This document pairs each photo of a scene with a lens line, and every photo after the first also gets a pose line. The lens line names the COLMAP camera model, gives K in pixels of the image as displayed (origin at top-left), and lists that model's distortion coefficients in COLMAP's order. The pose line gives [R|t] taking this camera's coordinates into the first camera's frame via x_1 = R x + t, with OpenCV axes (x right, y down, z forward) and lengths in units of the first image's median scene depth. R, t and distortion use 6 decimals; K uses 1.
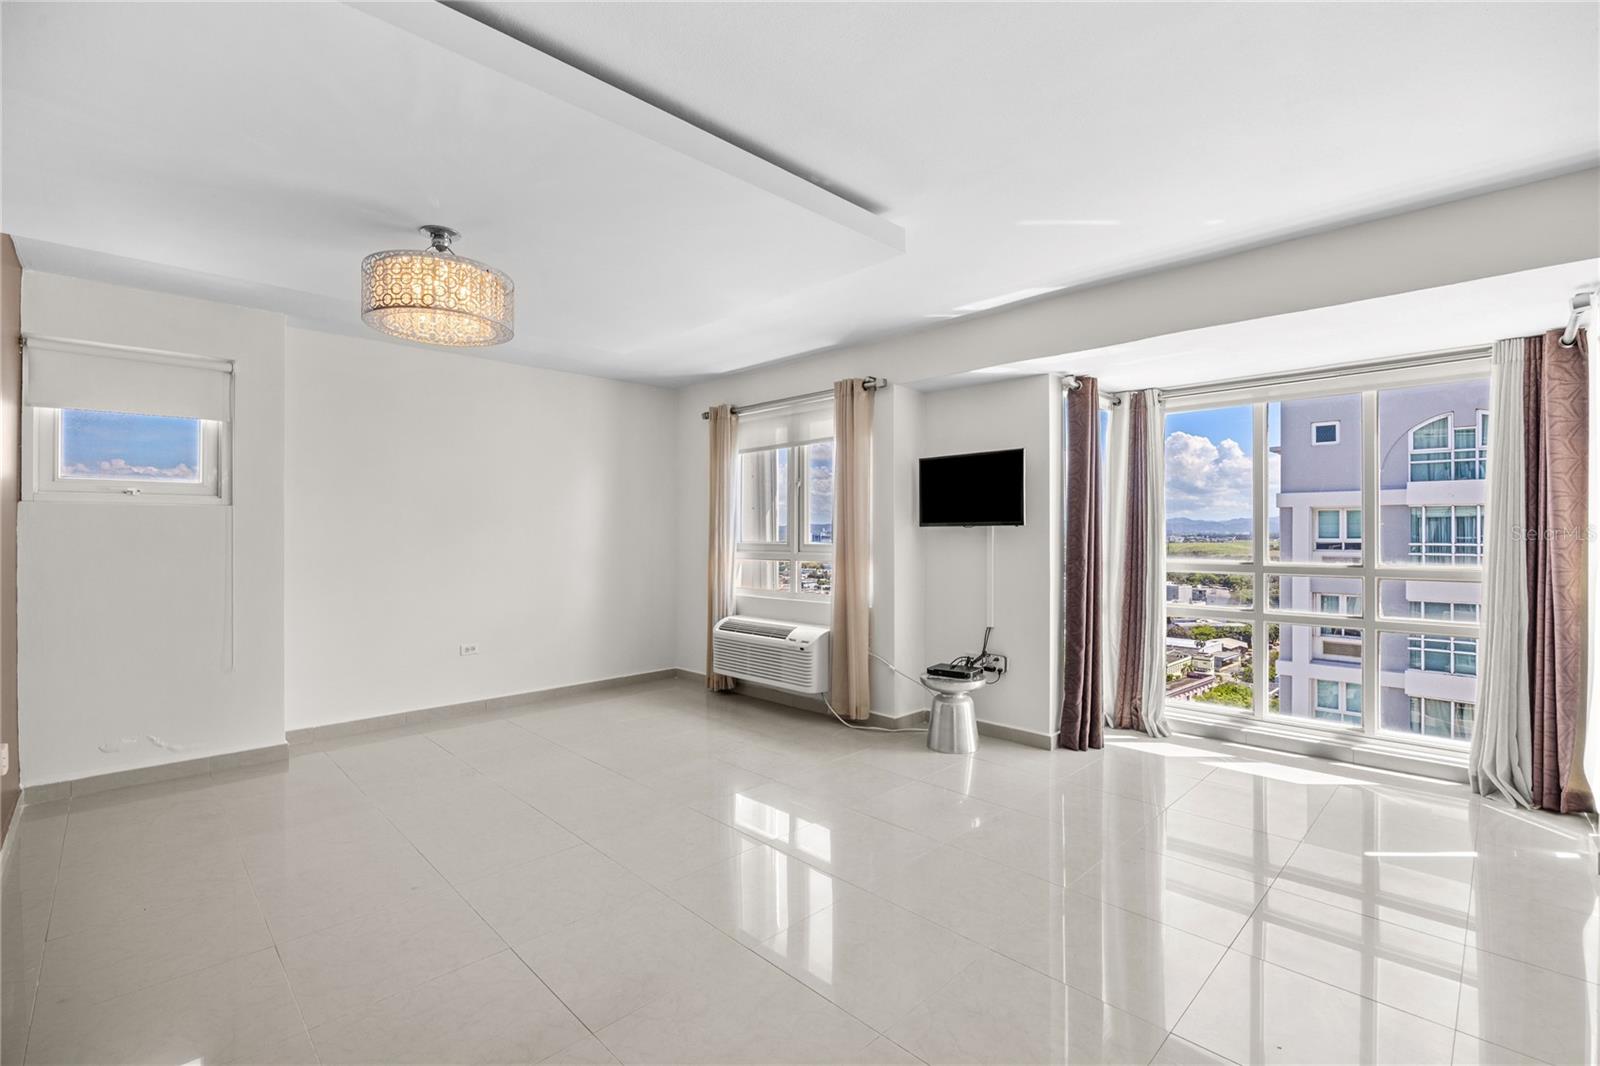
lens RADIAL K [[713.0, 0, 800.0], [0, 713.0, 533.0], [0, 0, 1]] dist [-0.029204, 0.010148]
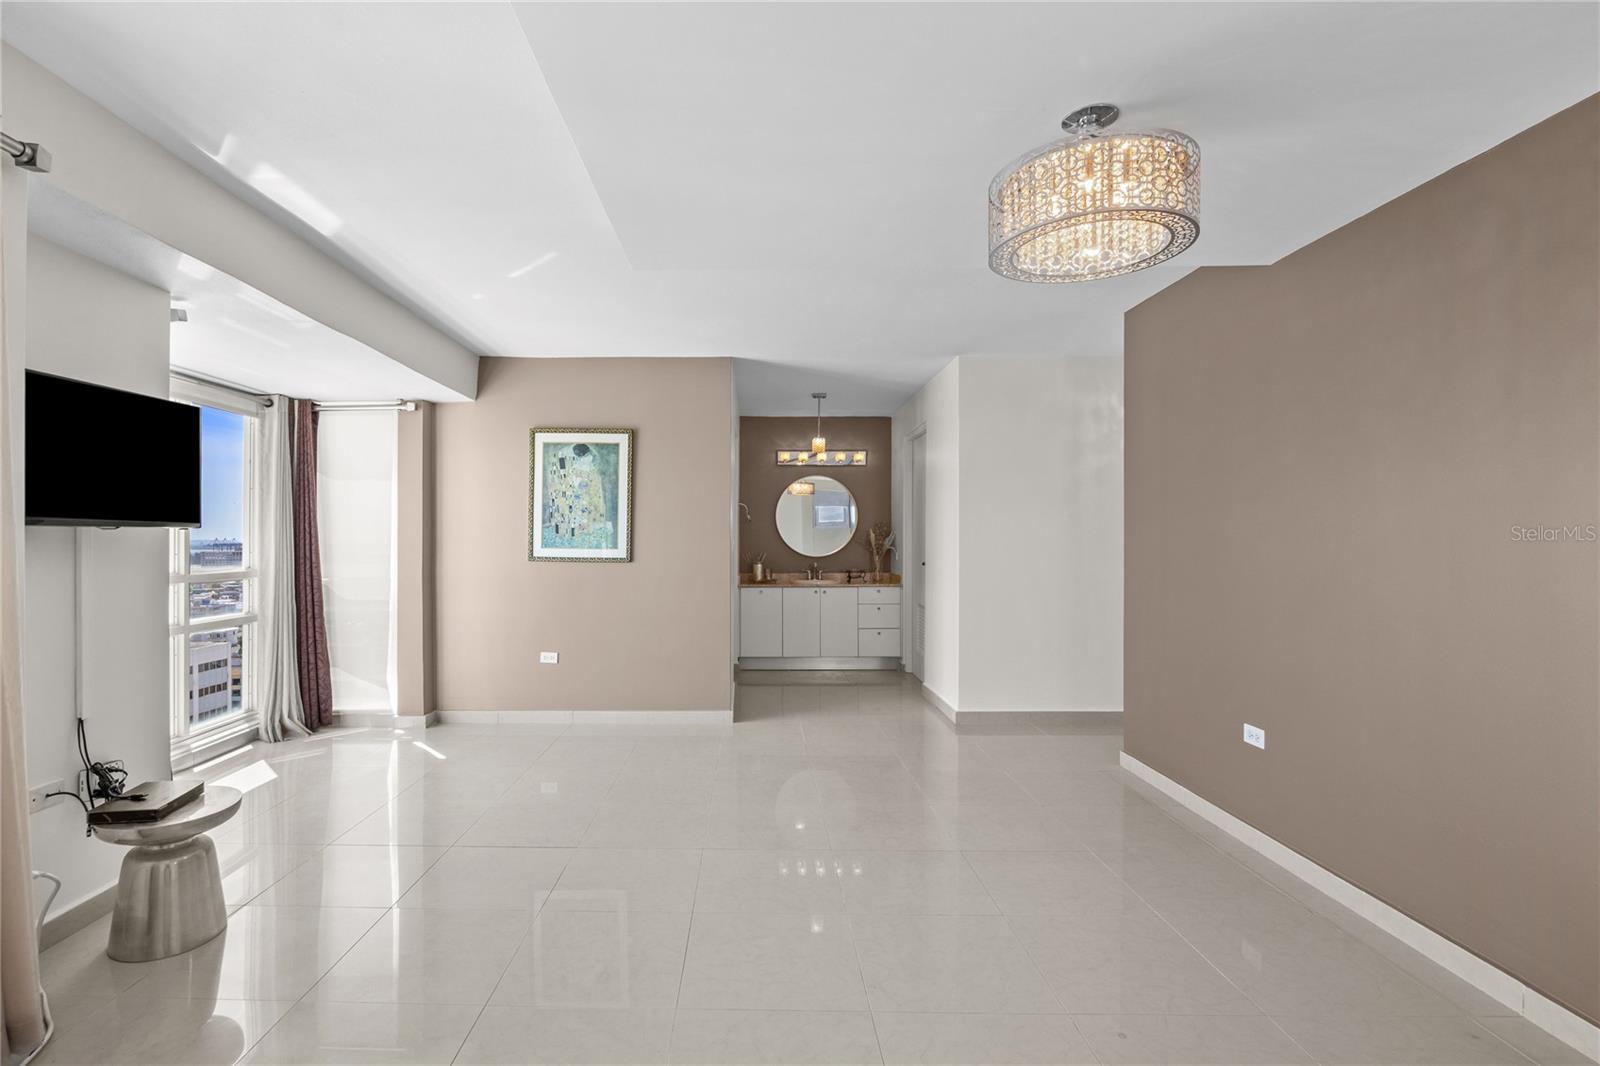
lens RADIAL K [[713.0, 0, 800.0], [0, 713.0, 533.0], [0, 0, 1]] dist [-0.029204, 0.010148]
pose [[-0.758794, 0.006272, 0.651301, -0.475650], [0.004575, 0.999980, -0.004300, -0.000682], [-0.651315, -0.000283, -0.758808, 1.060306]]
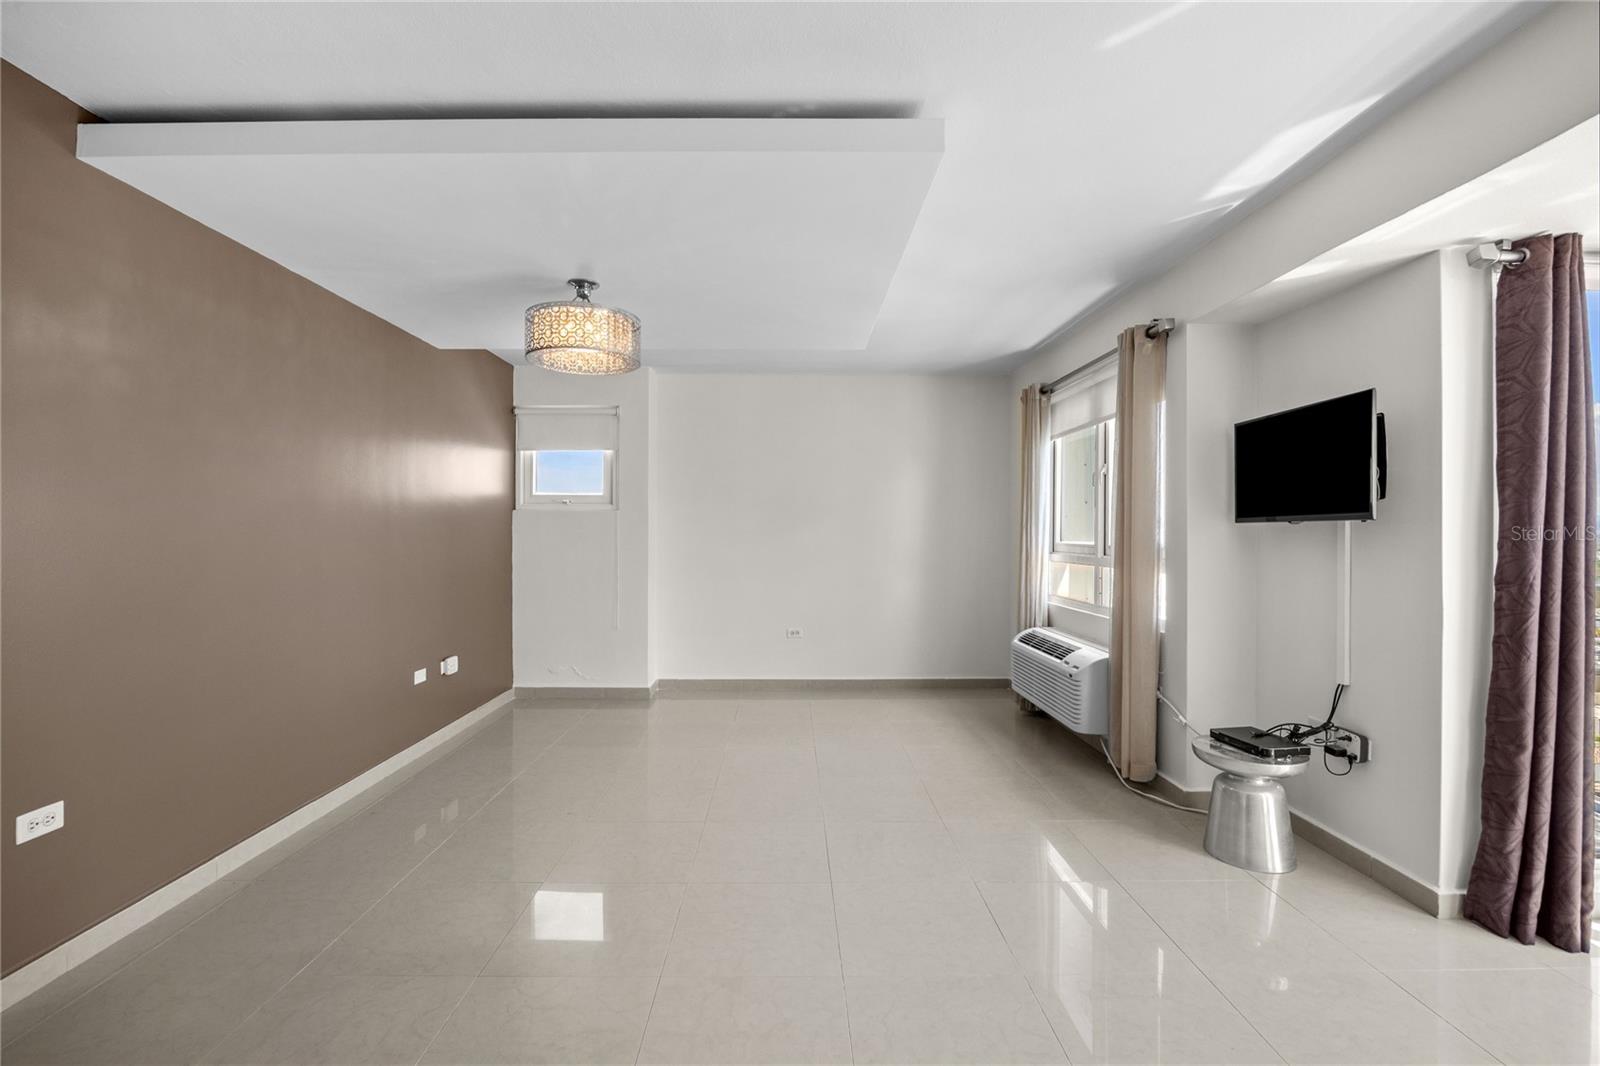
lens RADIAL K [[684.1, 0, 800.0], [0, 684.1, 533.0], [0, 0, 1]] dist [-0.018908, 0.000168]
pose [[0.713617, 0.004806, -0.700520, 0.347507], [-0.003240, 0.999988, 0.003560, -0.000162], [0.700529, -0.000271, 0.713624, 0.252562]]
